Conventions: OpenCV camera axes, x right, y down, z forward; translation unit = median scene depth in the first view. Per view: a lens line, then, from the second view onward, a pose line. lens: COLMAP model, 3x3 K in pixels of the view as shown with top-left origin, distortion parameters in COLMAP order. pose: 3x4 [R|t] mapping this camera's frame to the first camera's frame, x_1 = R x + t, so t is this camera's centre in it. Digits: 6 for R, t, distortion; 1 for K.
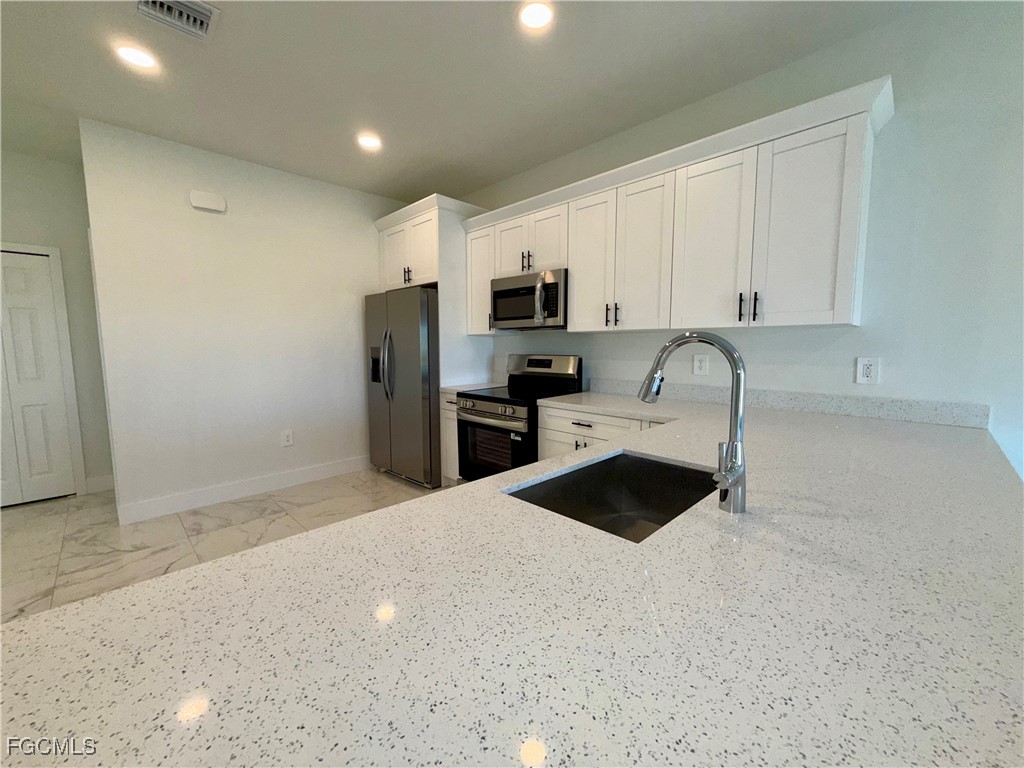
lens RADIAL K [[408.3, 0, 512.0], [0, 408.3, 384.0], [0, 0, 1]] dist [-0.000406, -0.000079]
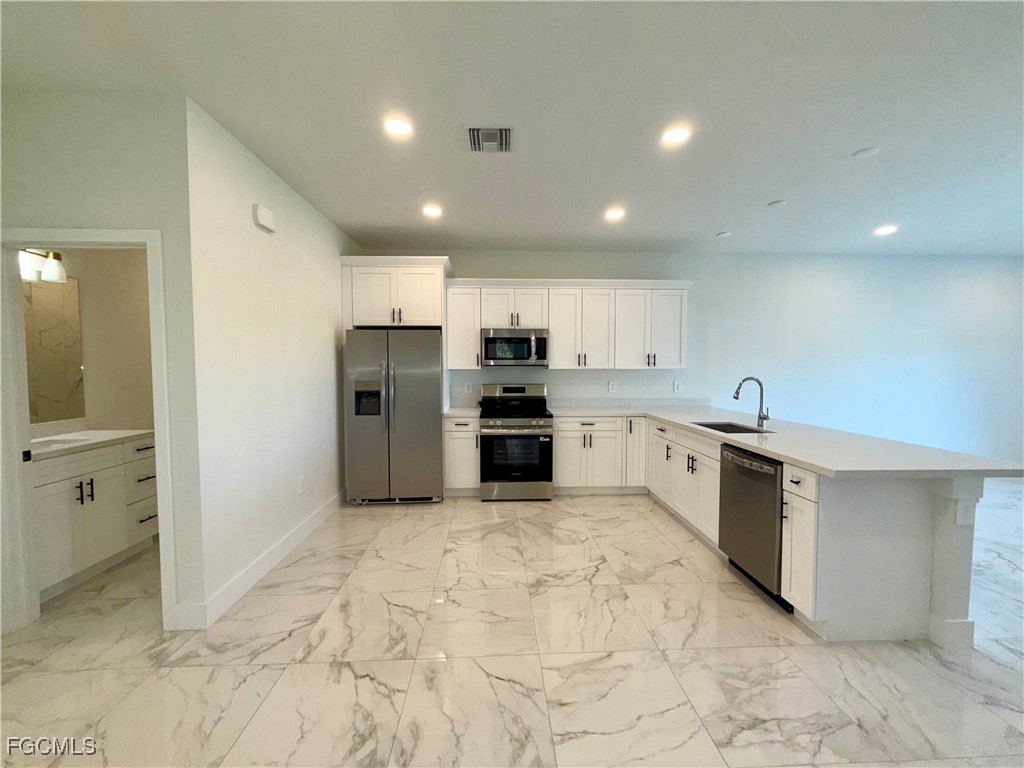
lens RADIAL K [[408.3, 0, 512.0], [0, 408.3, 384.0], [0, 0, 1]] dist [-0.000406, -0.000079]
pose [[0.672854, -0.028870, 0.739211, -1.059696], [0.070137, 0.997227, -0.024895, -0.039157], [-0.736443, 0.068597, 0.673013, 0.052825]]
